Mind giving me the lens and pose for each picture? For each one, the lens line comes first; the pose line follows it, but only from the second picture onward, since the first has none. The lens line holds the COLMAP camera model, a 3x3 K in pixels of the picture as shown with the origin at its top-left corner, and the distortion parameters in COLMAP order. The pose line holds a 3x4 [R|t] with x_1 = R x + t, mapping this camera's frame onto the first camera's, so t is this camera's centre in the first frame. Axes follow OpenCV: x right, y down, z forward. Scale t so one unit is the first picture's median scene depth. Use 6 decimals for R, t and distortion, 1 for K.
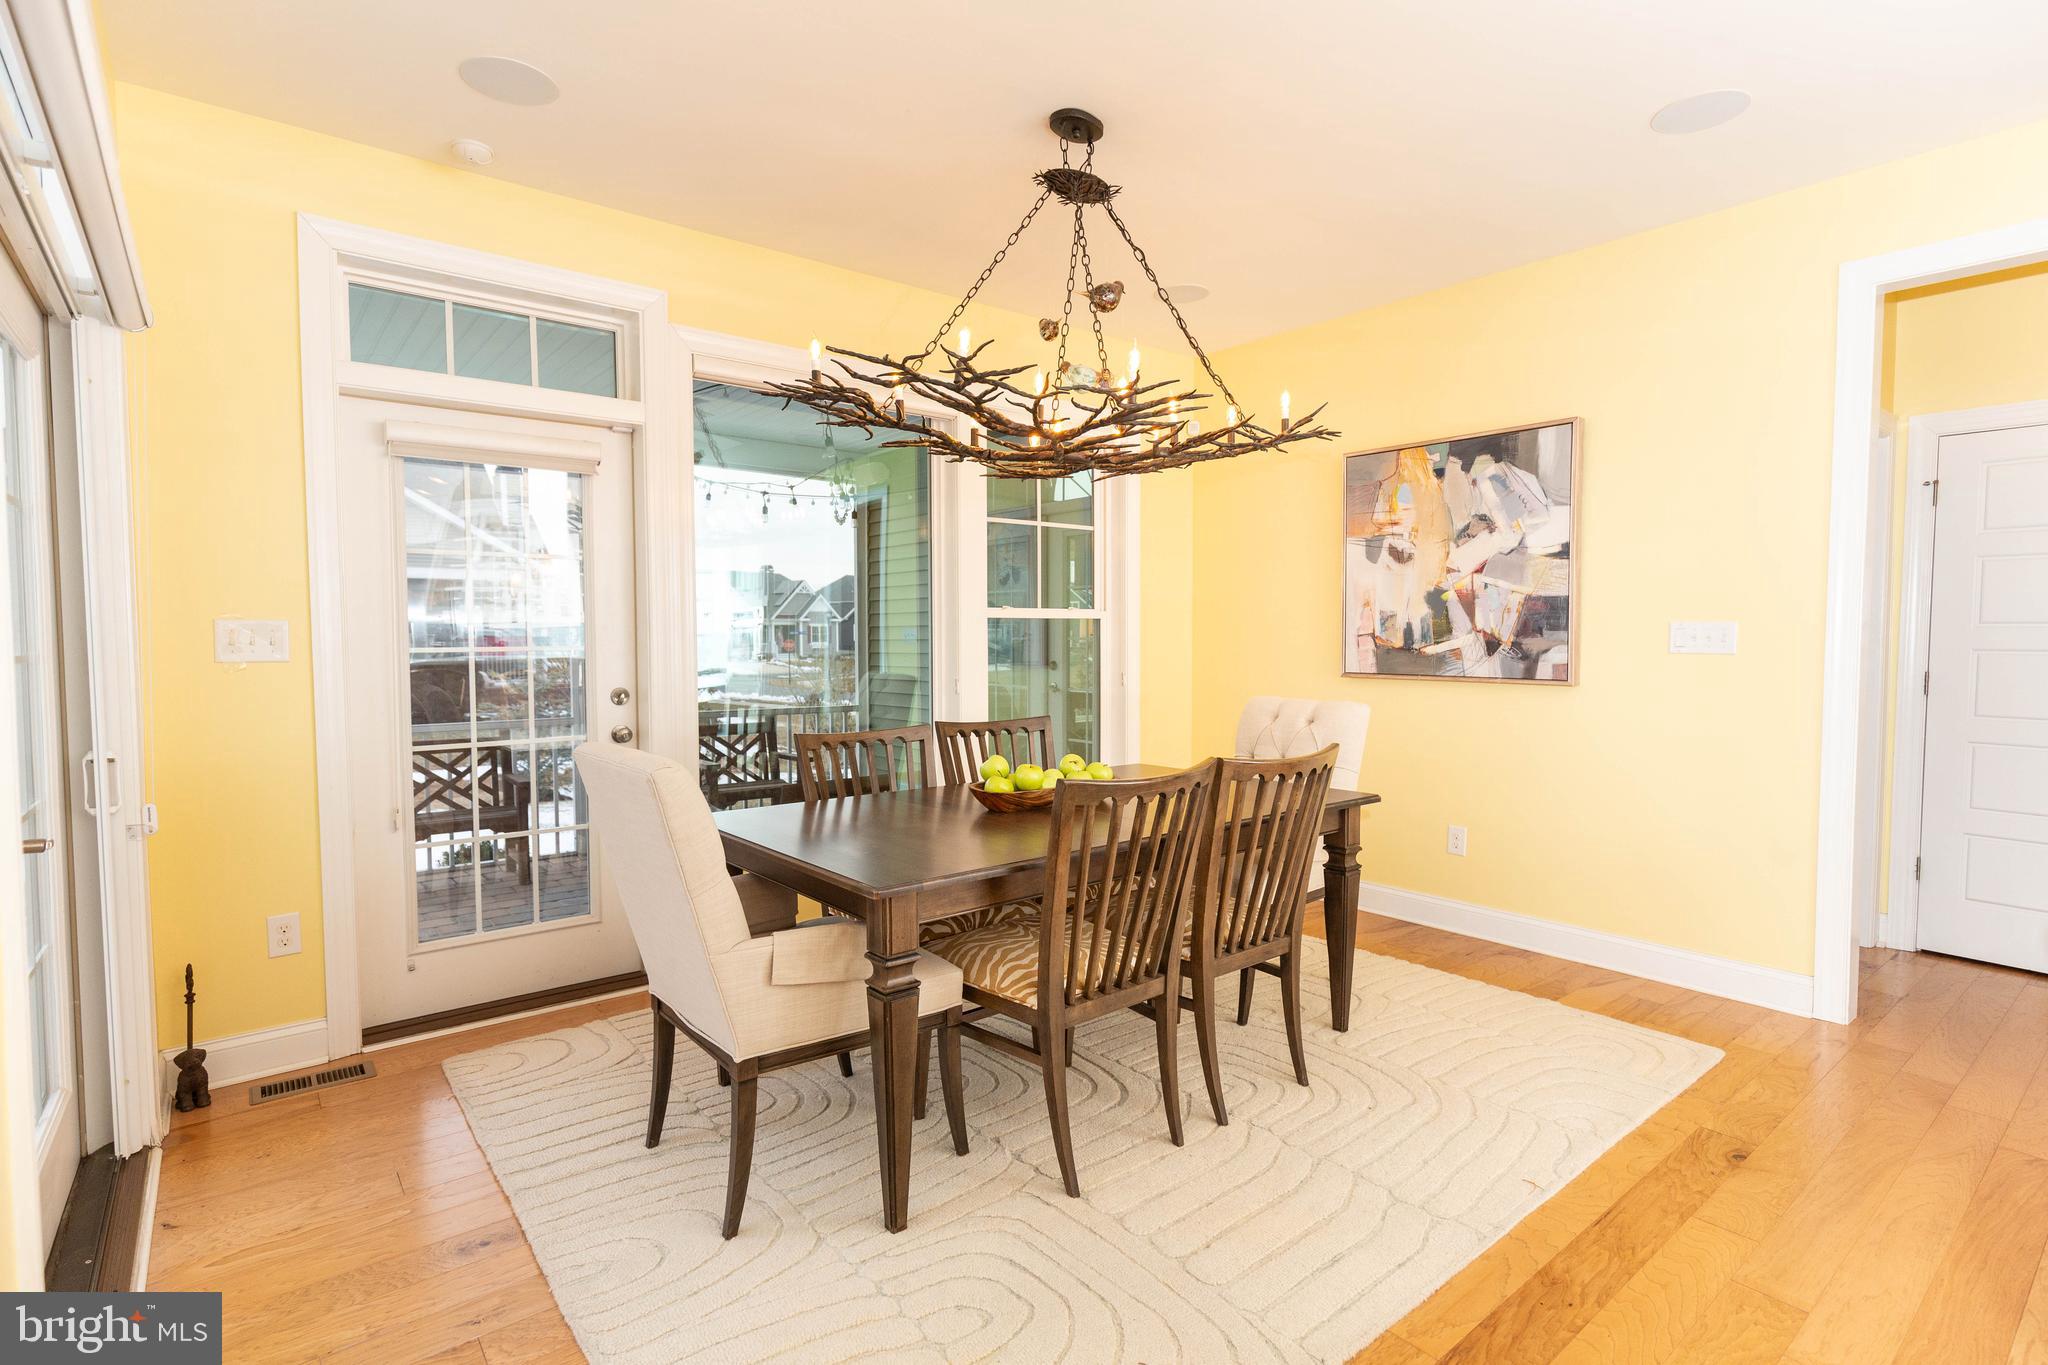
lens RADIAL K [[994.7, 0, 1024.0], [0, 994.7, 682.5], [0, 0, 1]] dist [-0.014159, -0.000022]
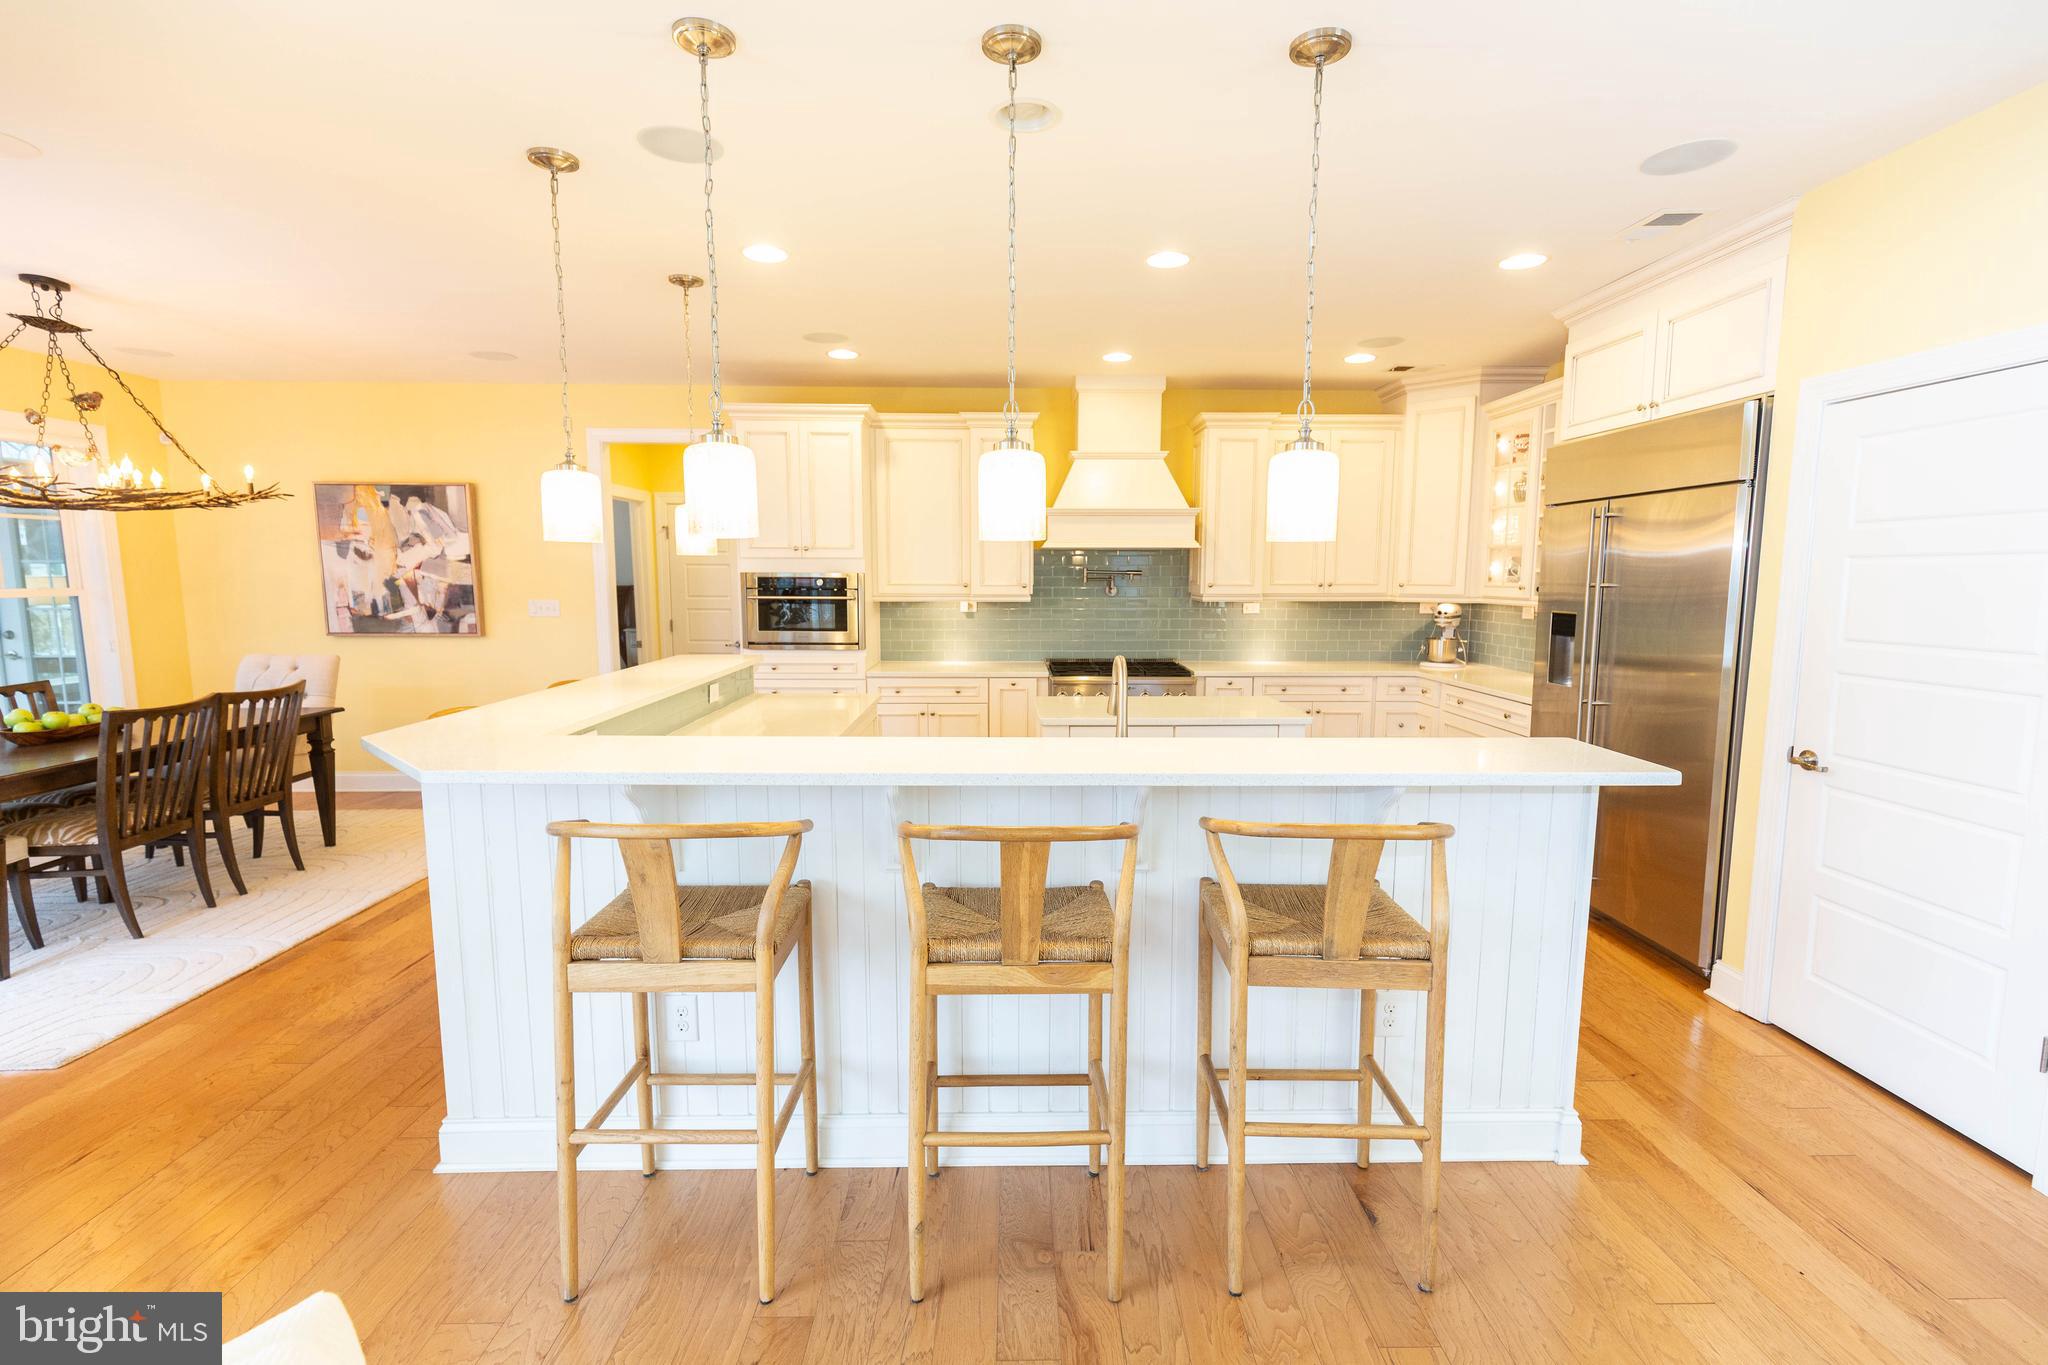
lens RADIAL K [[917.8, 0, 1024.0], [0, 917.8, 682.5], [0, 0, 1]] dist [0.004700, 0.000751]
pose [[0.615344, -0.091890, 0.782885, -0.133162], [0.036123, 0.995426, 0.088445, -0.023467], [-0.787431, -0.026144, 0.615848, -0.742872]]
